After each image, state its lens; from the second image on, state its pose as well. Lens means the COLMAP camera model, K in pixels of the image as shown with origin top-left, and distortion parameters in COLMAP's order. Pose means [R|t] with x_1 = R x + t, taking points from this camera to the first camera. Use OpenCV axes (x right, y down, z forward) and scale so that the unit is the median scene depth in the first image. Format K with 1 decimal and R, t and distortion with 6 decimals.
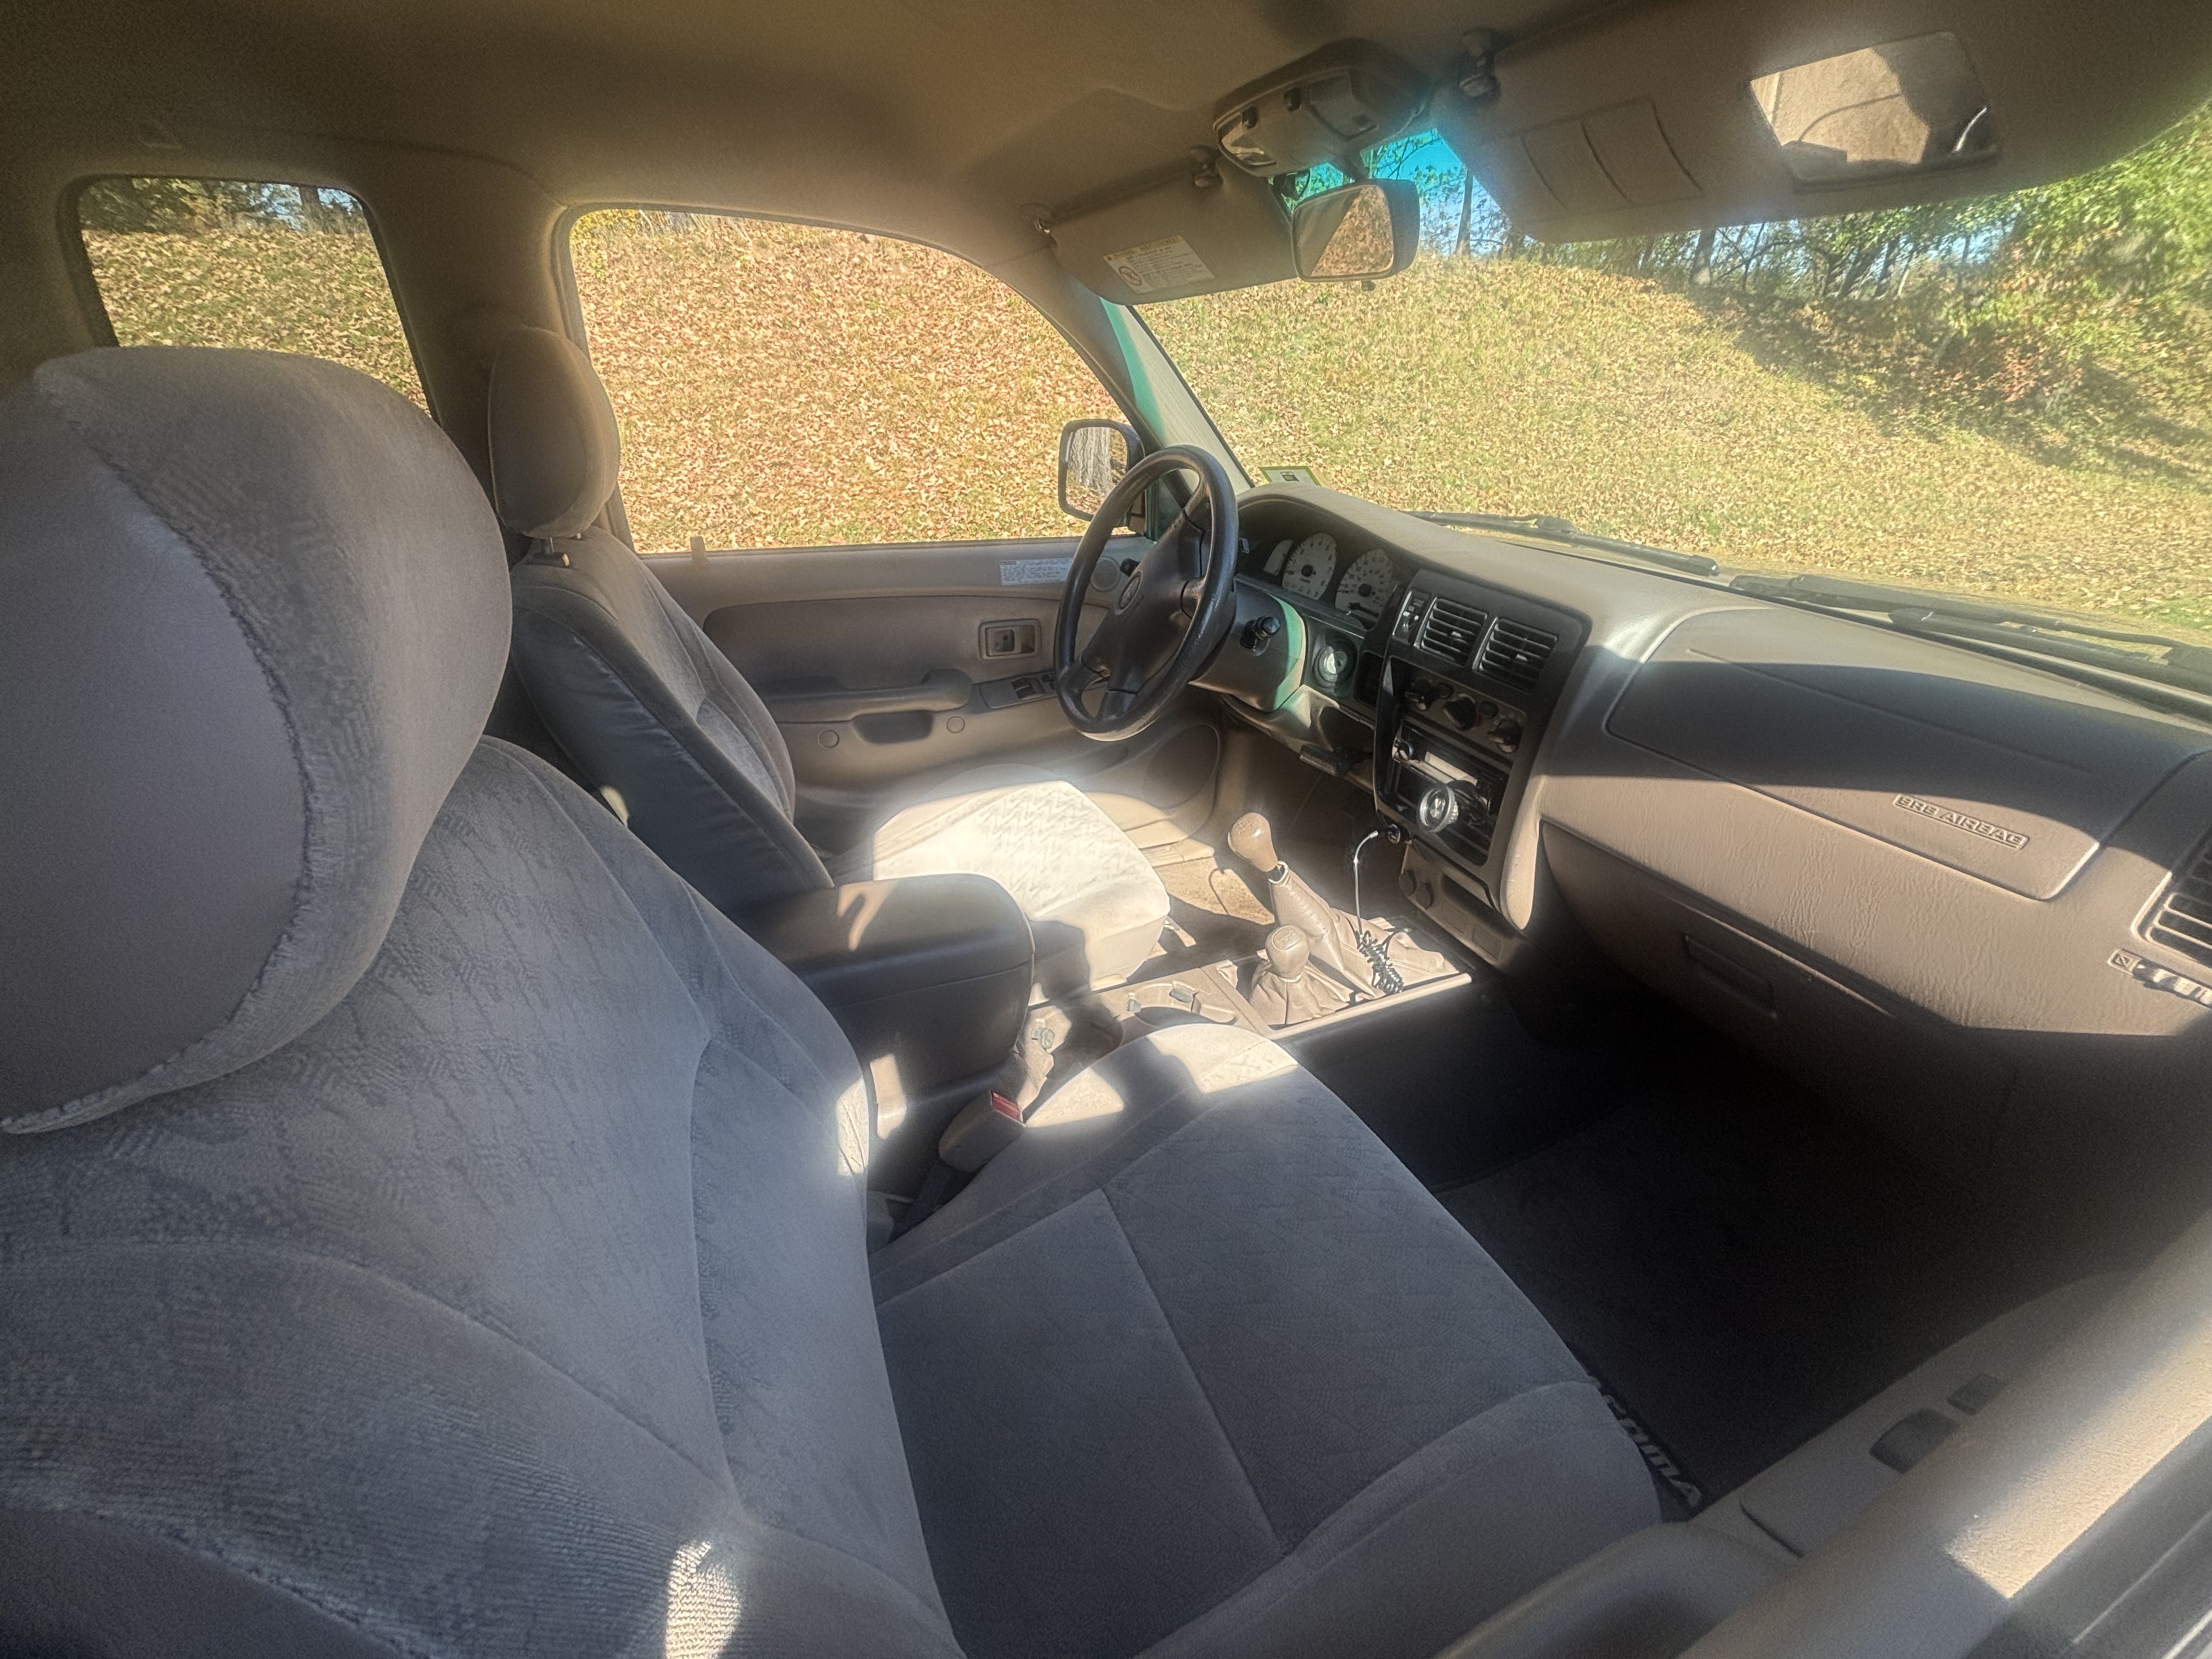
lens RADIAL K [[893.5, 0, 1090.1], [0, 893.5, 828.1], [0, 0, 1]] dist [-0.010852, 0.001692]
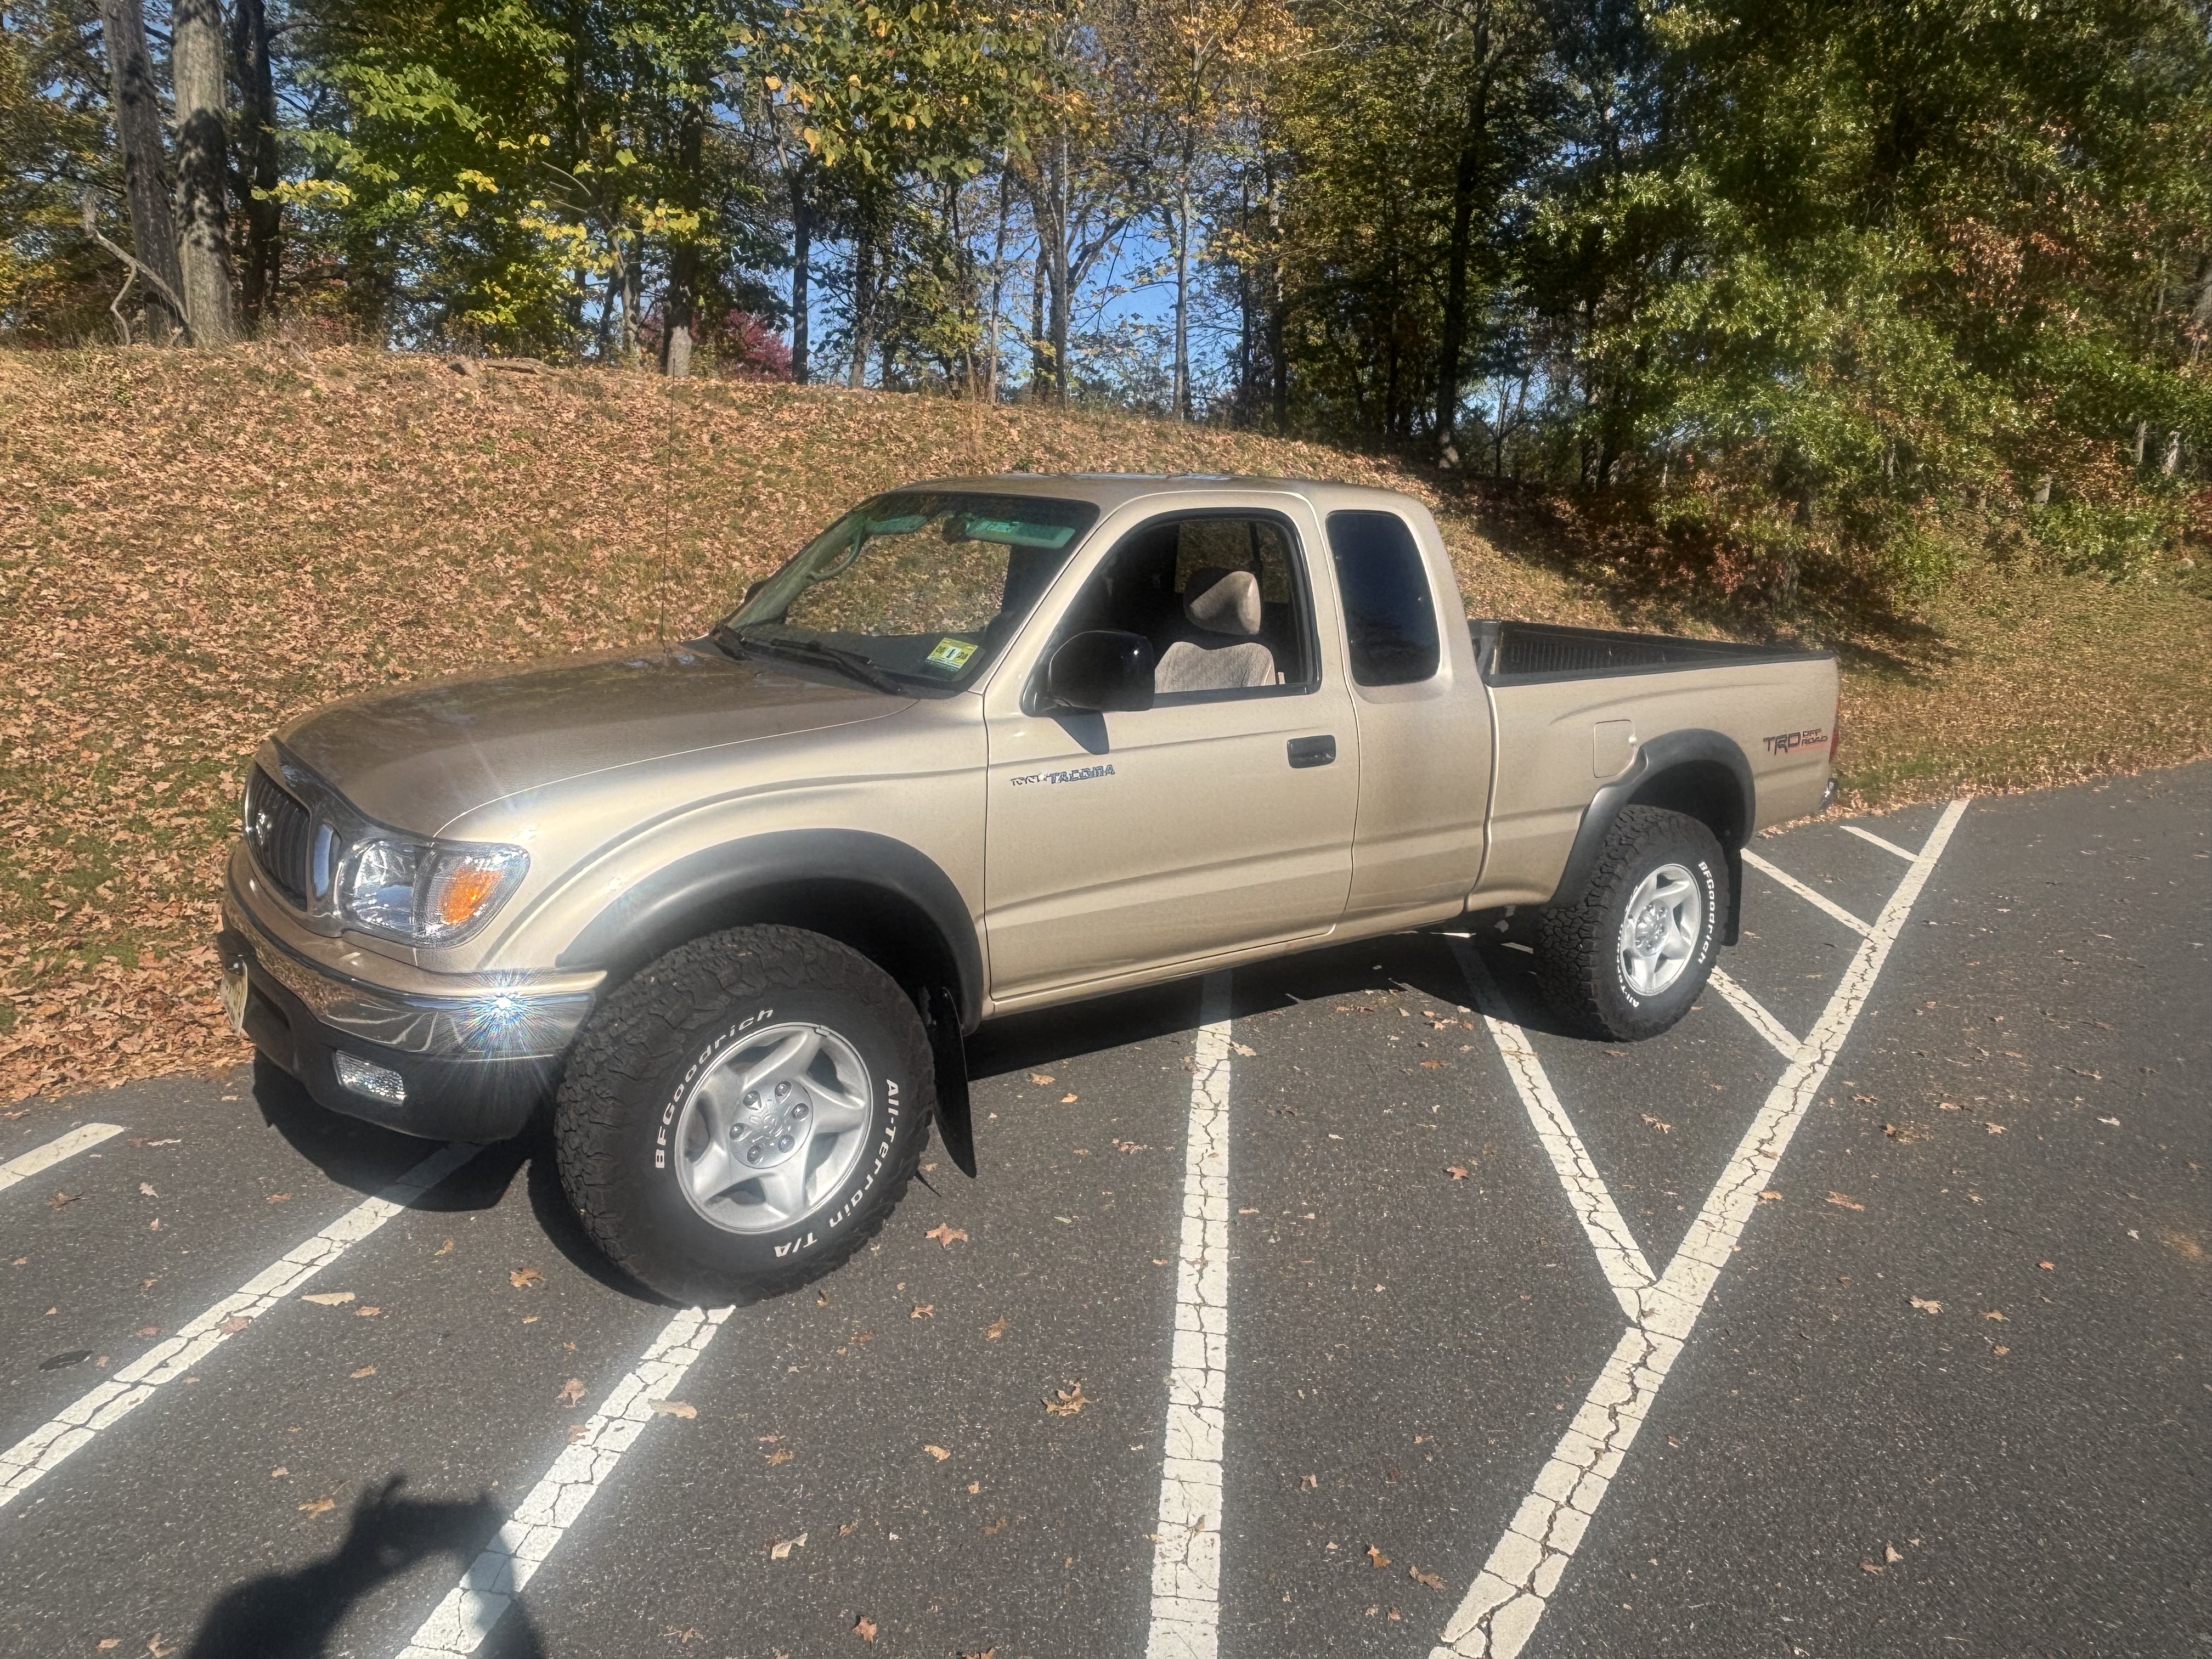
lens RADIAL K [[1493.4, 0, 1105.7], [0, 1493.4, 842.8], [0, 0, 1]] dist [0.020984, -0.047432]
pose [[0.959638, -0.019244, 0.280580, -0.096783], [0.092600, 0.963647, -0.250618, 0.166573], [-0.265557, 0.266484, 0.926534, -0.345632]]
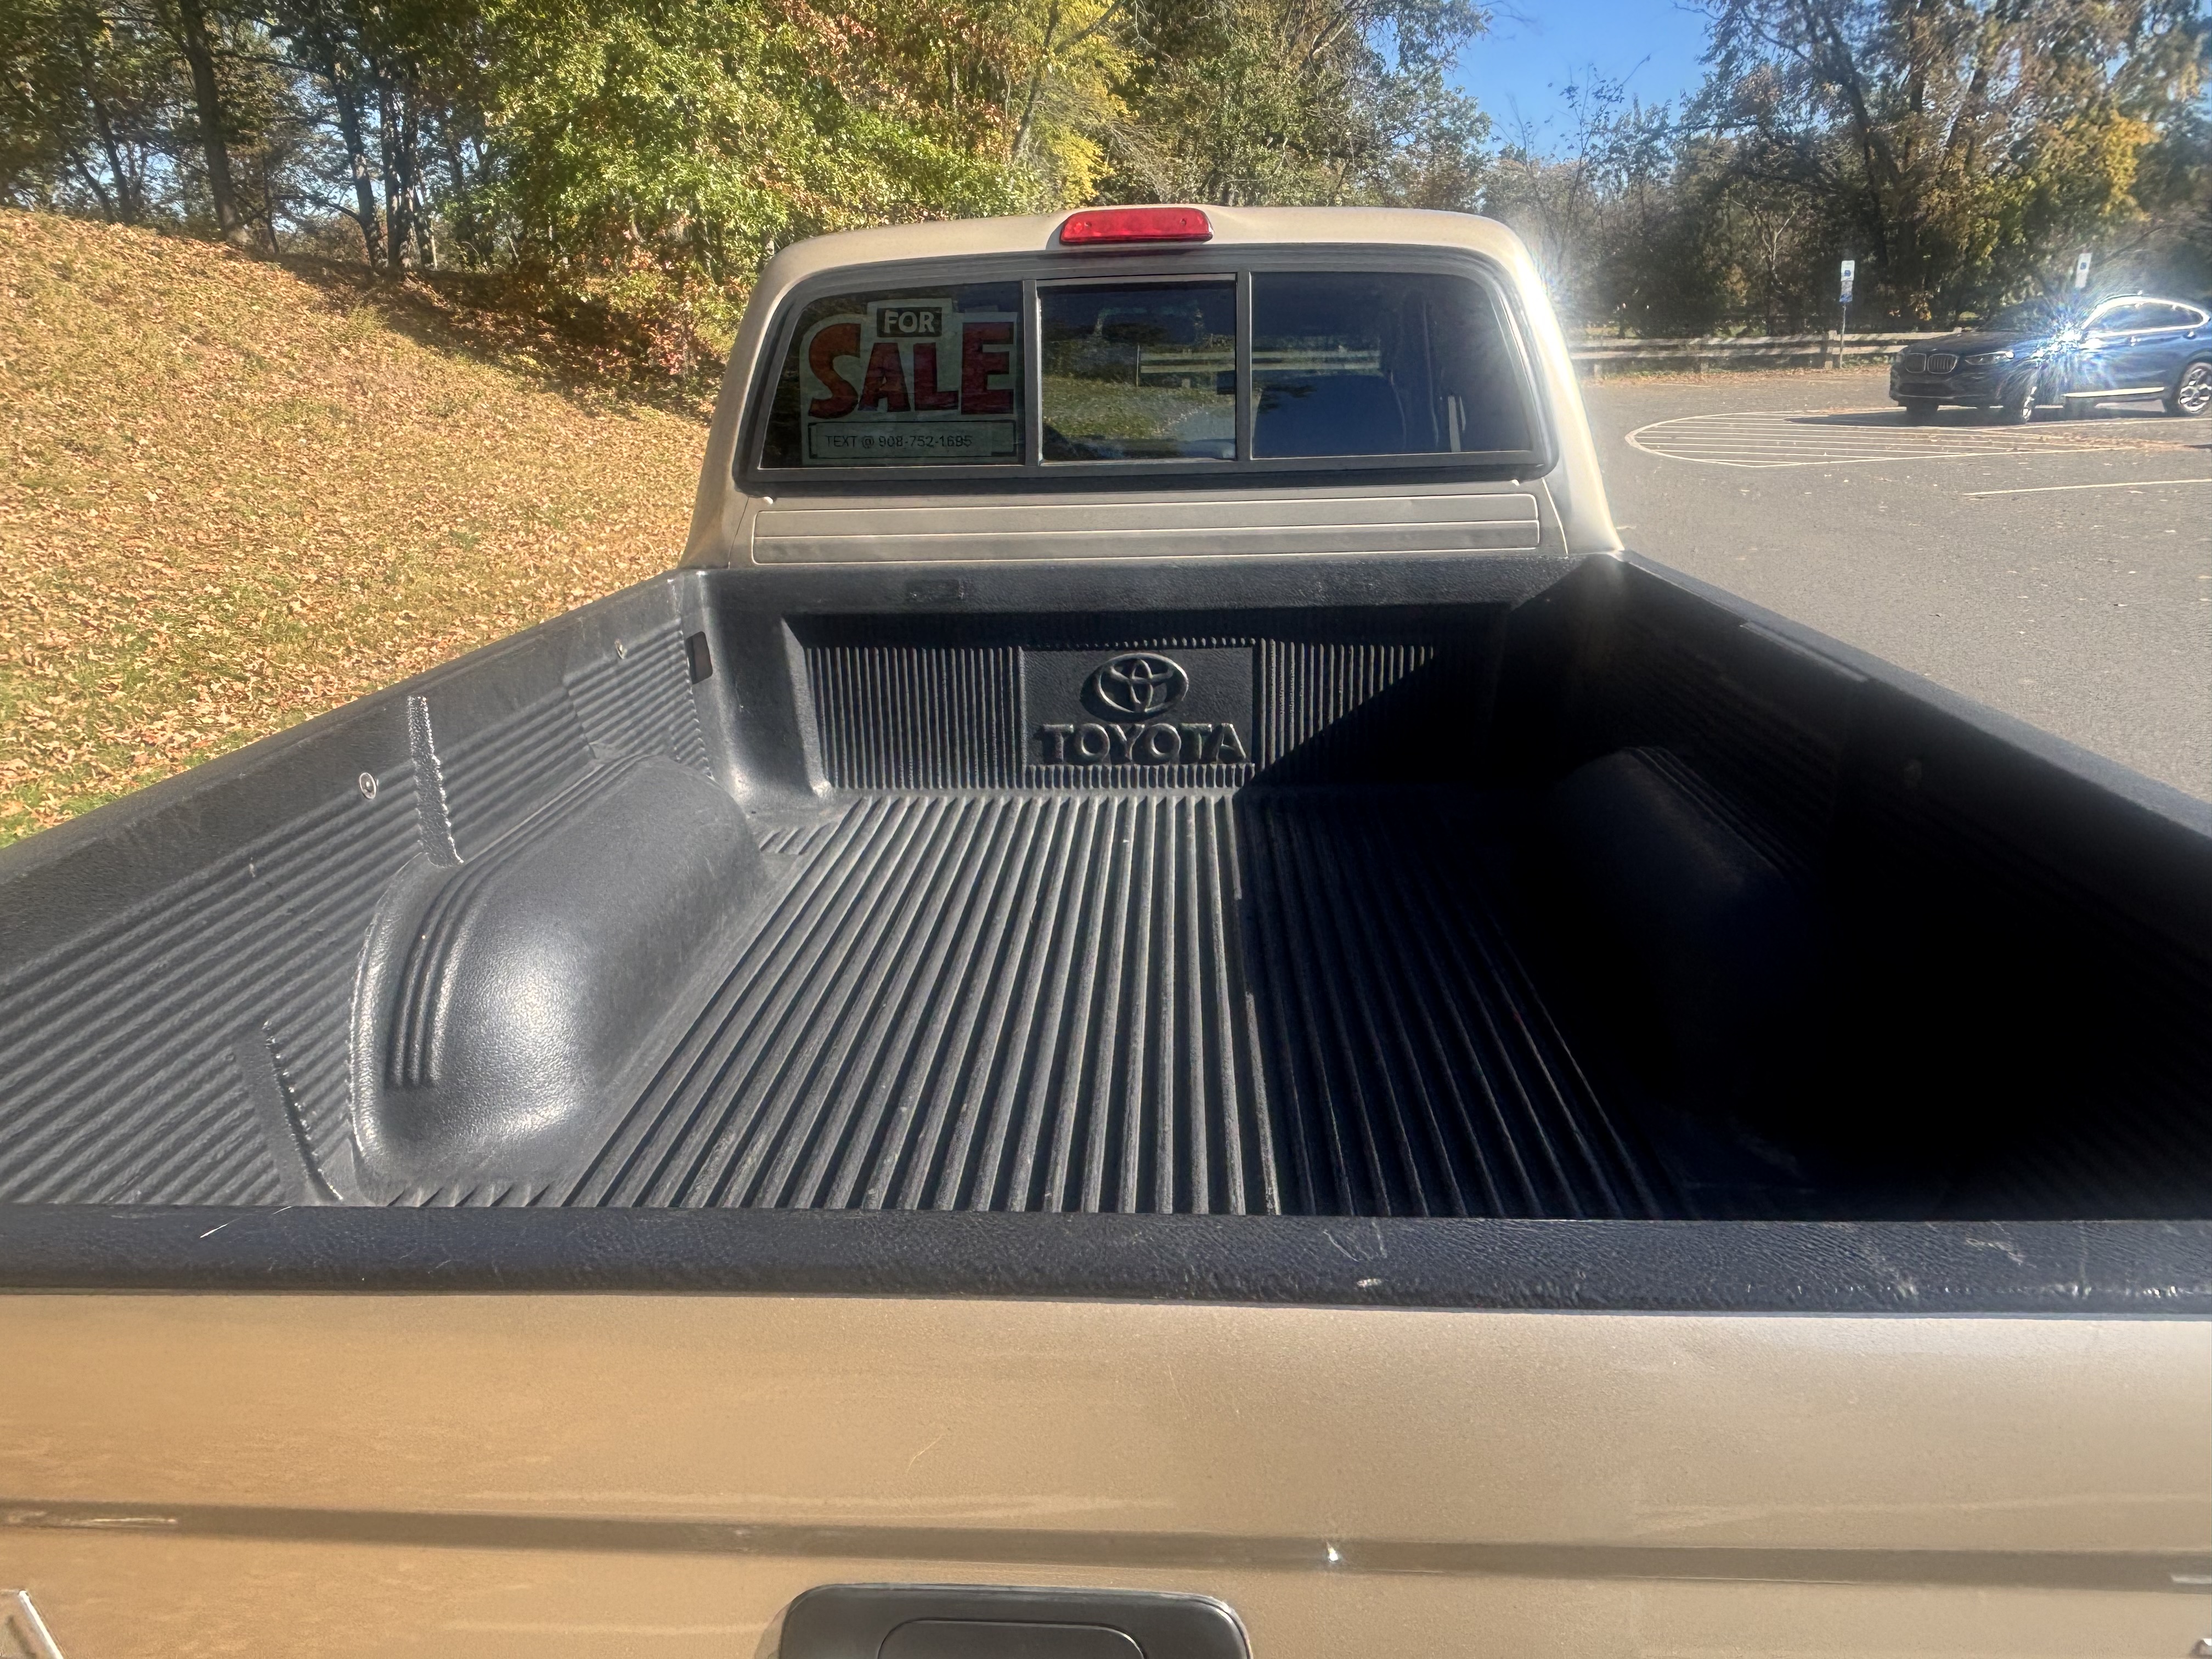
lens RADIAL K [[1493.4, 0, 1121.8], [0, 1493.4, 807.0], [0, 0, 1]] dist [0.020984, -0.047432]
pose [[0.427938, -0.284755, 0.857779, -0.378950], [0.435612, 0.896546, 0.080301, 0.020697], [-0.791904, 0.339294, 0.507708, -0.060431]]
